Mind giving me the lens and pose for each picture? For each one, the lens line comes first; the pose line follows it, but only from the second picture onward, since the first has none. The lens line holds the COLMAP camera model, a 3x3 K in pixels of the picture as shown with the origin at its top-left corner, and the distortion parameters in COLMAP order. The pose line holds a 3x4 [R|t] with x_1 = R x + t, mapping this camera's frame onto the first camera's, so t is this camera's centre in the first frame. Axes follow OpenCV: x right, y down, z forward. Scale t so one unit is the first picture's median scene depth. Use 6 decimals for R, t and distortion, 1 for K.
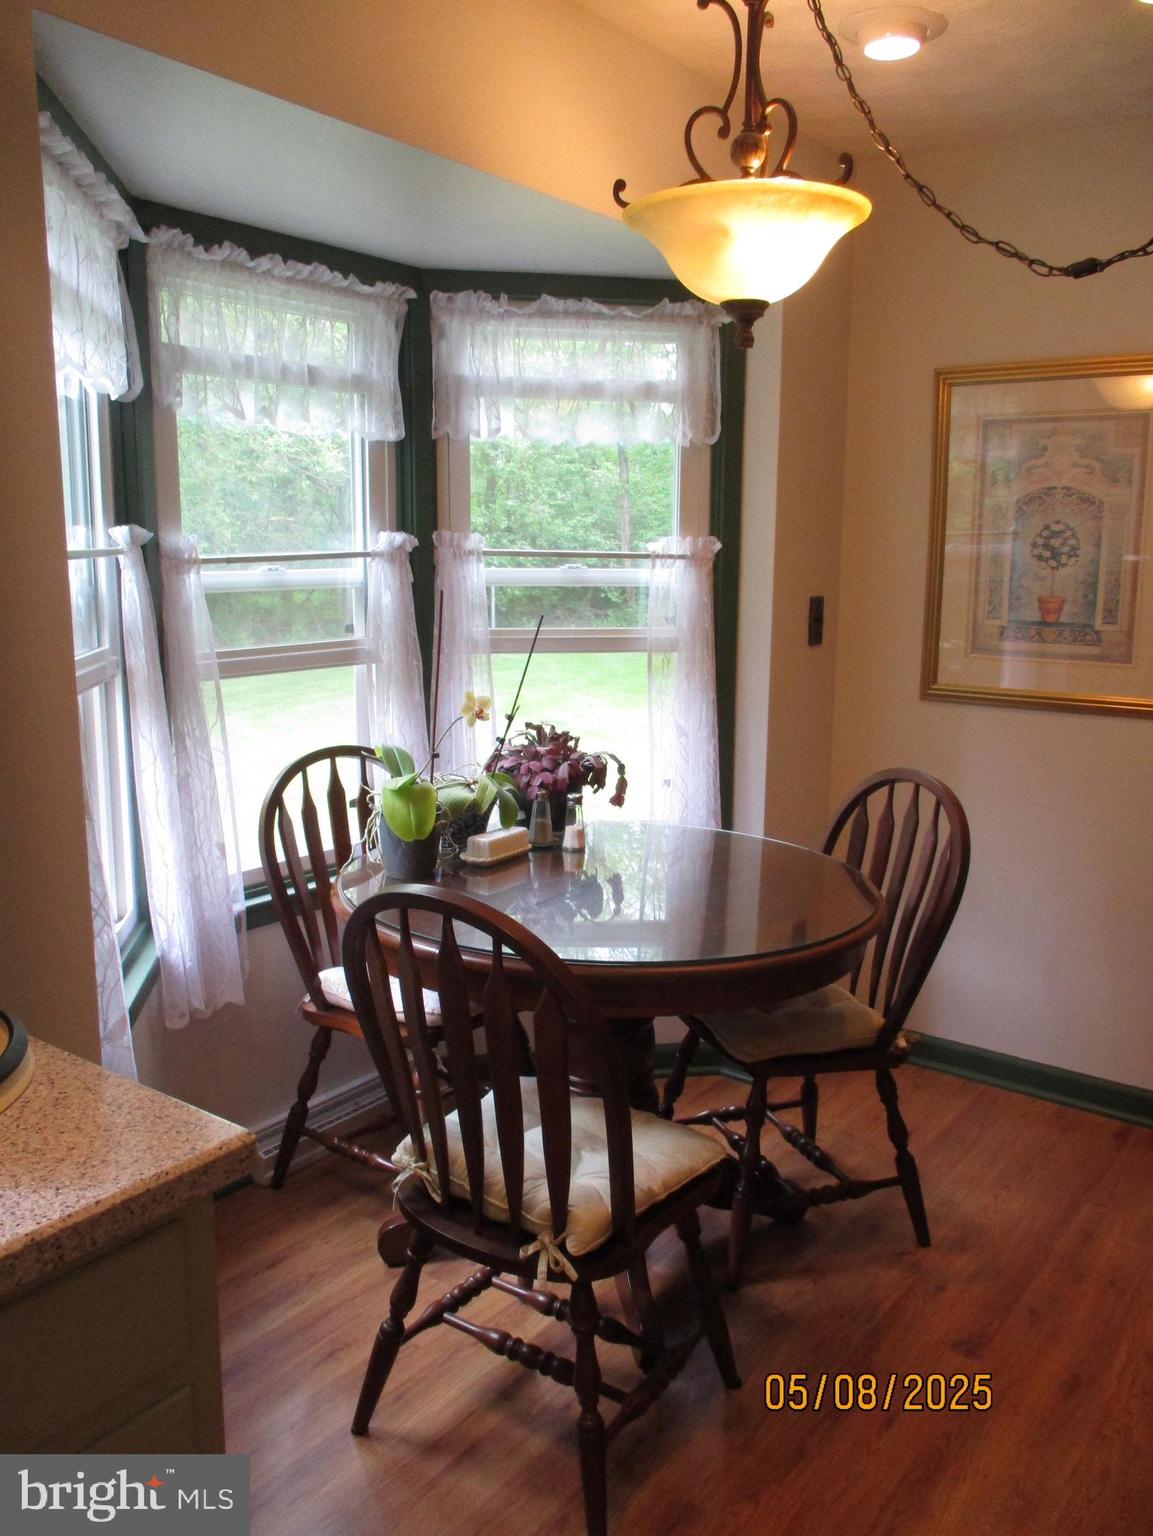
lens RADIAL K [[1281.8, 0, 589.8], [0, 1281.8, 777.9], [0, 0, 1]] dist [-0.025882, 0.006341]
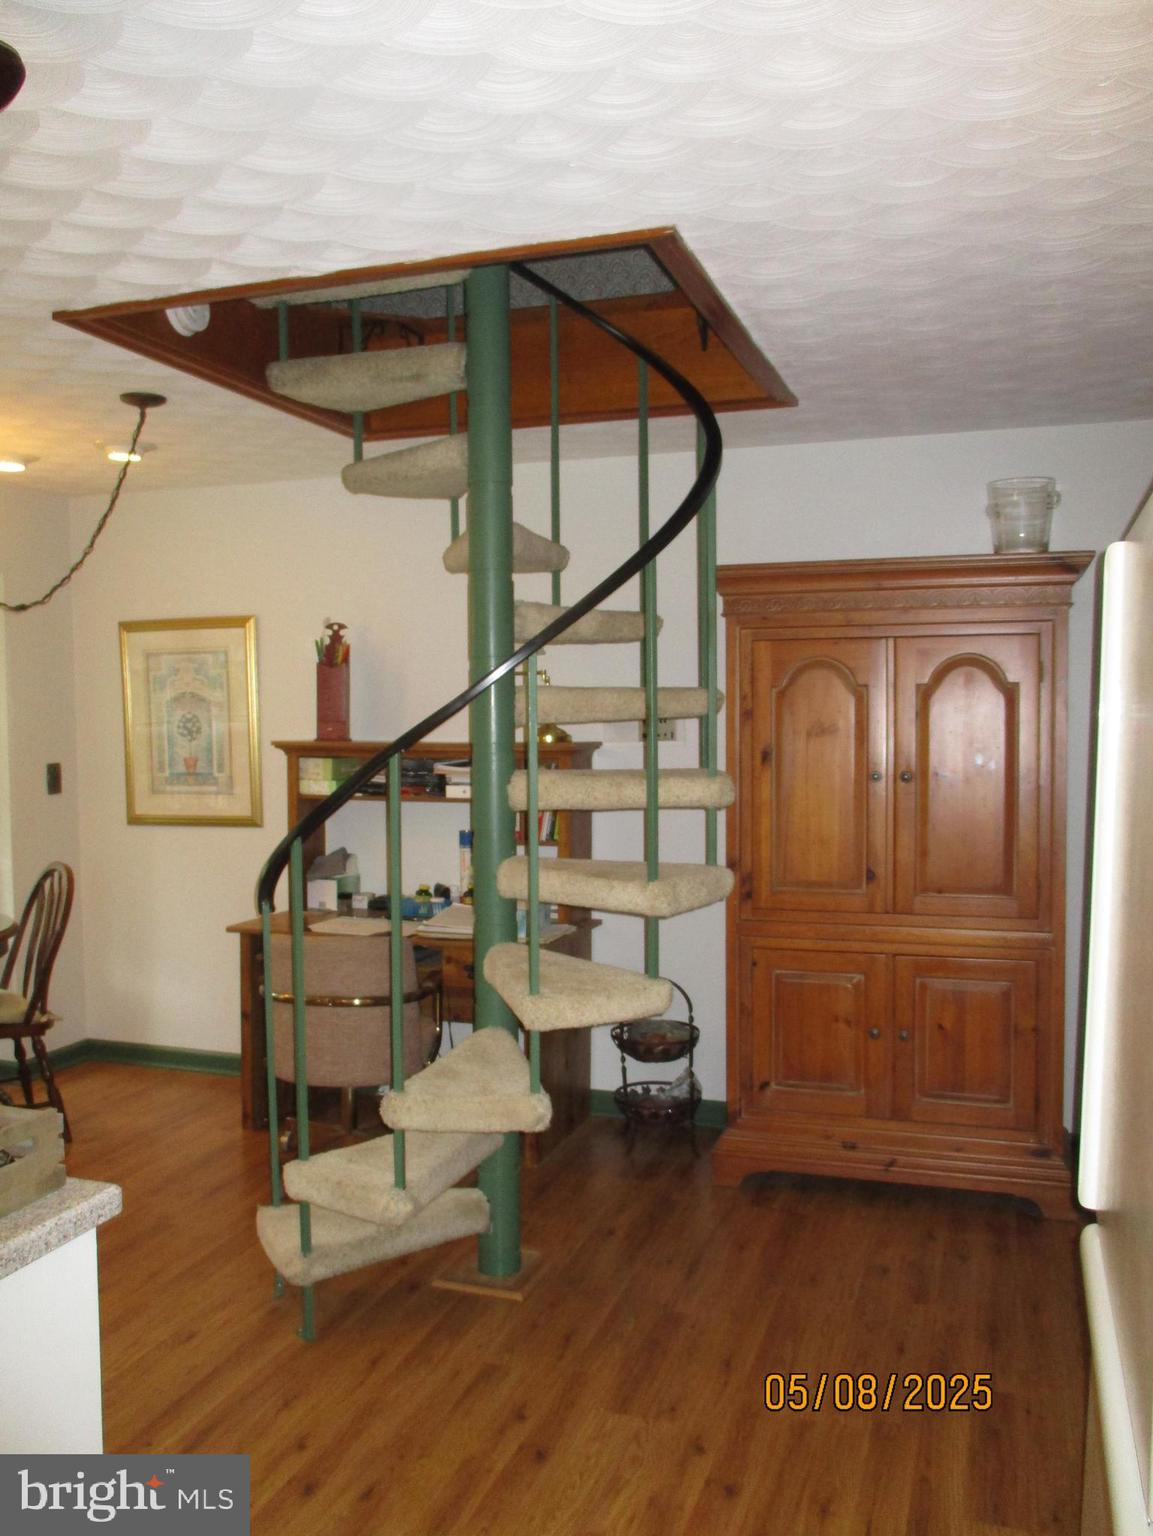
lens RADIAL K [[1281.8, 0, 565.2], [0, 1281.8, 774.4], [0, 0, 1]] dist [-0.025882, 0.006341]
pose [[0.959472, -0.039208, 0.279062, 0.372313], [0.075178, 0.989998, -0.119383, 0.115005], [-0.271591, 0.135524, 0.952823, -0.713920]]
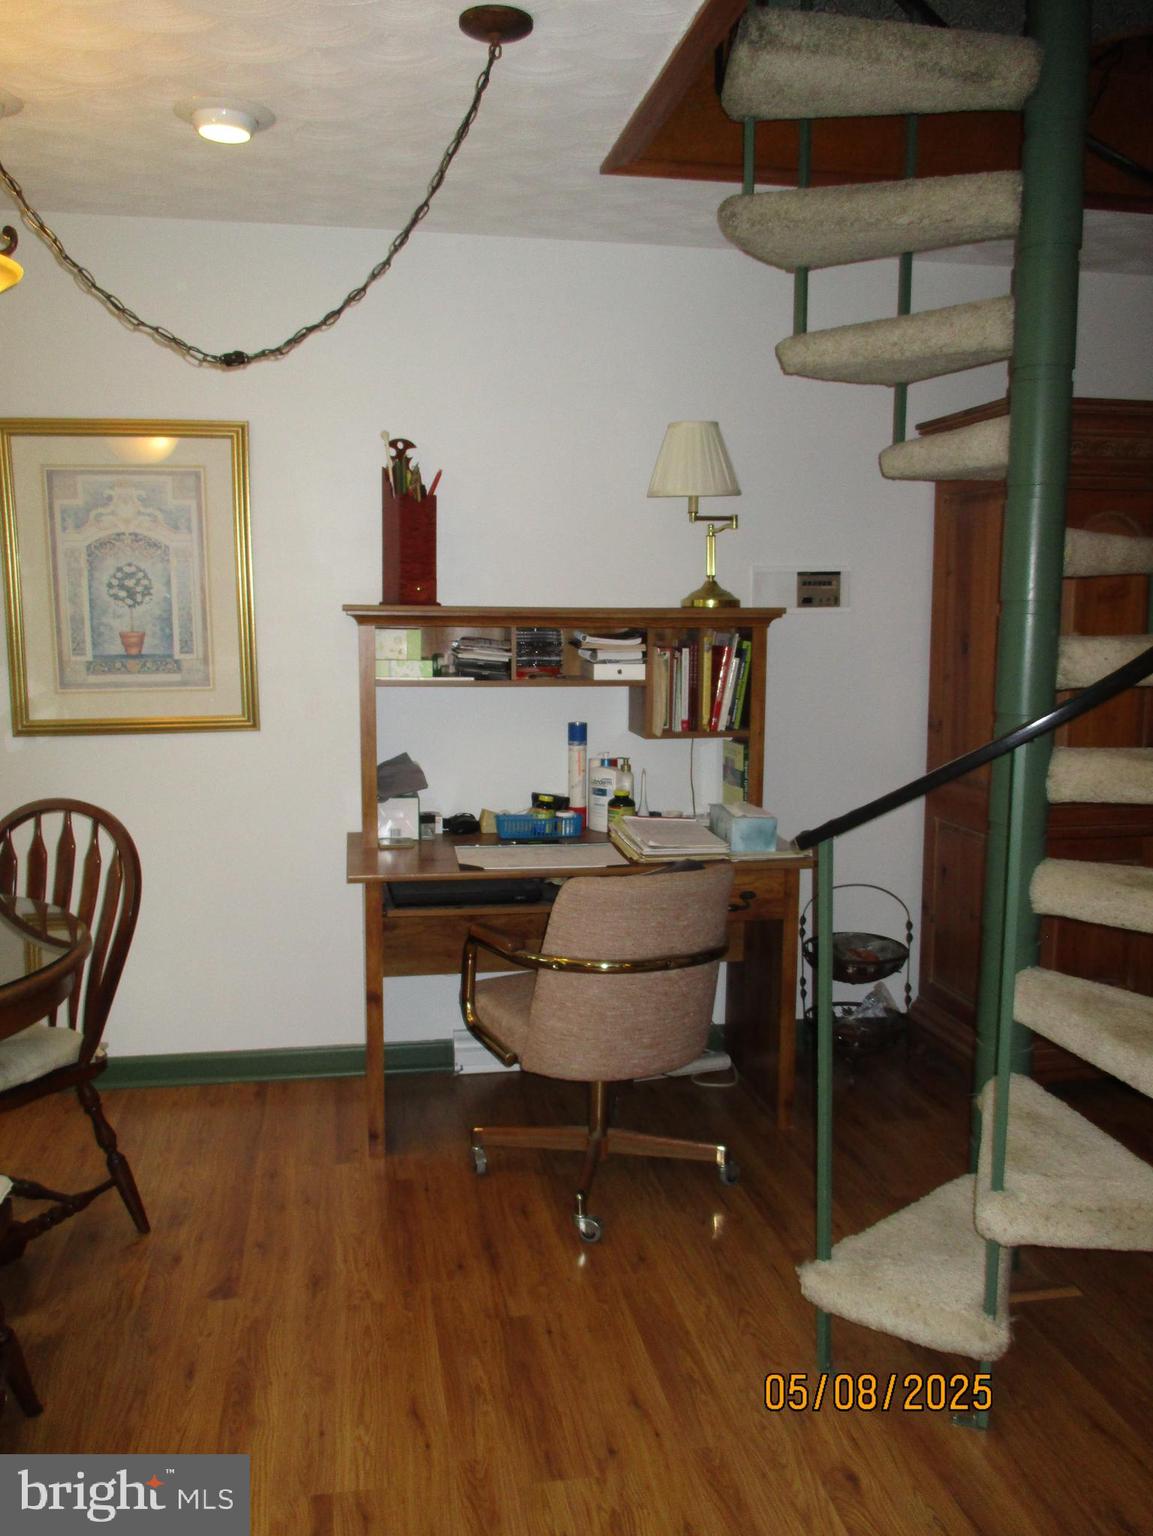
lens RADIAL K [[1281.8, 0, 577.2], [0, 1281.8, 773.4], [0, 0, 1]] dist [-0.025882, 0.006341]
pose [[0.694932, -0.114545, 0.709893, -0.172089], [0.139401, 0.989963, 0.023272, 0.007252], [-0.705434, 0.082787, 0.703925, -0.039112]]
